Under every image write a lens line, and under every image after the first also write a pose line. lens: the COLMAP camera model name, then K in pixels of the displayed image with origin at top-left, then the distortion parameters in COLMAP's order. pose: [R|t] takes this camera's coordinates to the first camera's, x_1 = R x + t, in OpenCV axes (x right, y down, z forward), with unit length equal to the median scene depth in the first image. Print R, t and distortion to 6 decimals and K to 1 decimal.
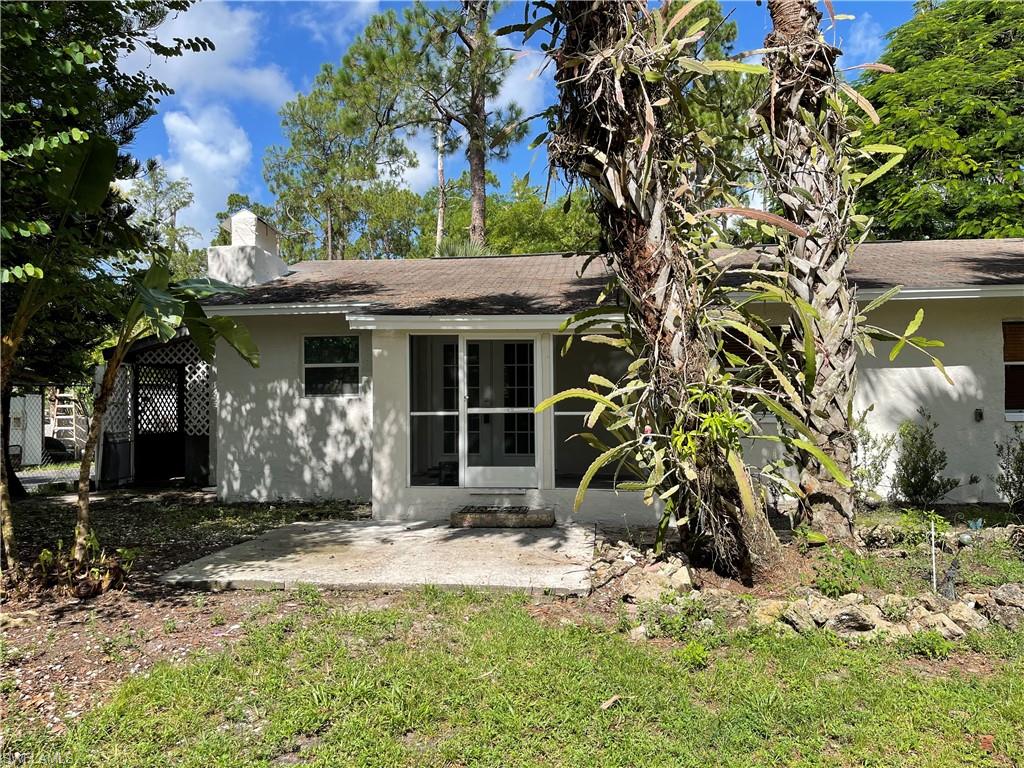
lens RADIAL K [[775.4, 0, 514.0], [0, 775.4, 380.7], [0, 0, 1]] dist [0.091859, -0.129324]
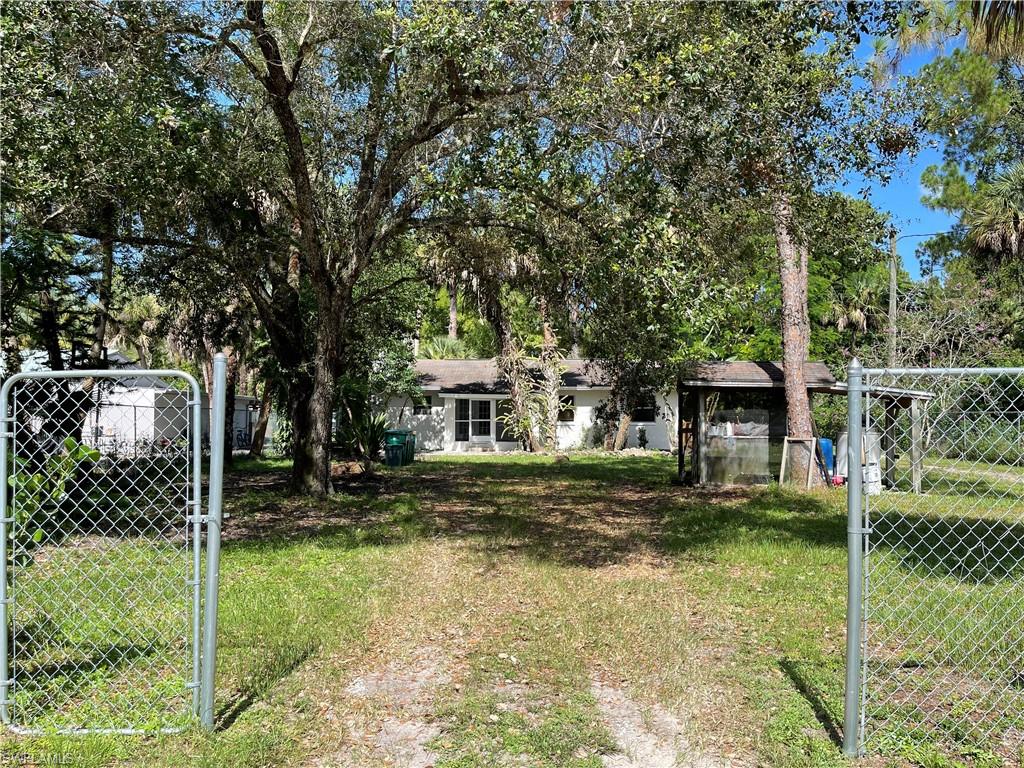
lens RADIAL K [[775.4, 0, 514.0], [0, 775.4, 380.7], [0, 0, 1]] dist [0.091859, -0.129324]
pose [[0.995791, 0.013967, 0.090583, -0.222919], [-0.012212, 0.999728, -0.019893, -0.088095], [-0.090836, 0.018703, 0.995690, -3.004370]]
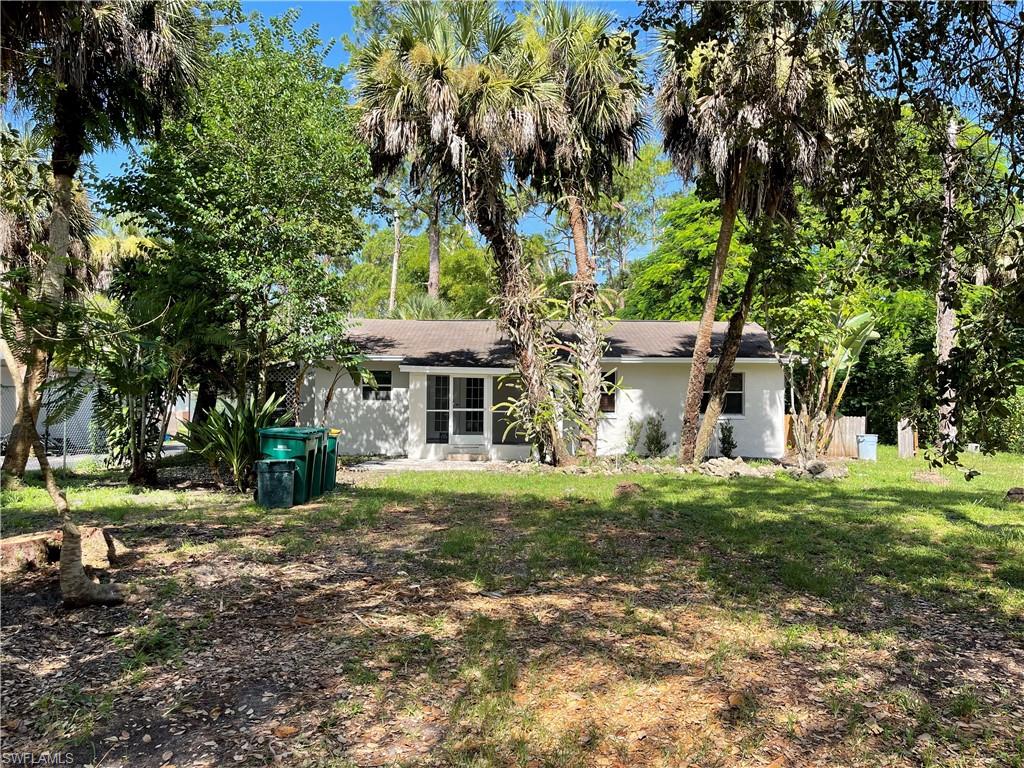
lens RADIAL K [[775.4, 0, 514.0], [0, 775.4, 380.7], [0, 0, 1]] dist [0.091859, -0.129324]
pose [[0.994731, 0.020476, 0.100458, -0.129709], [-0.019882, 0.999778, -0.006904, -0.037534], [-0.100577, 0.004870, 0.994917, -1.414790]]
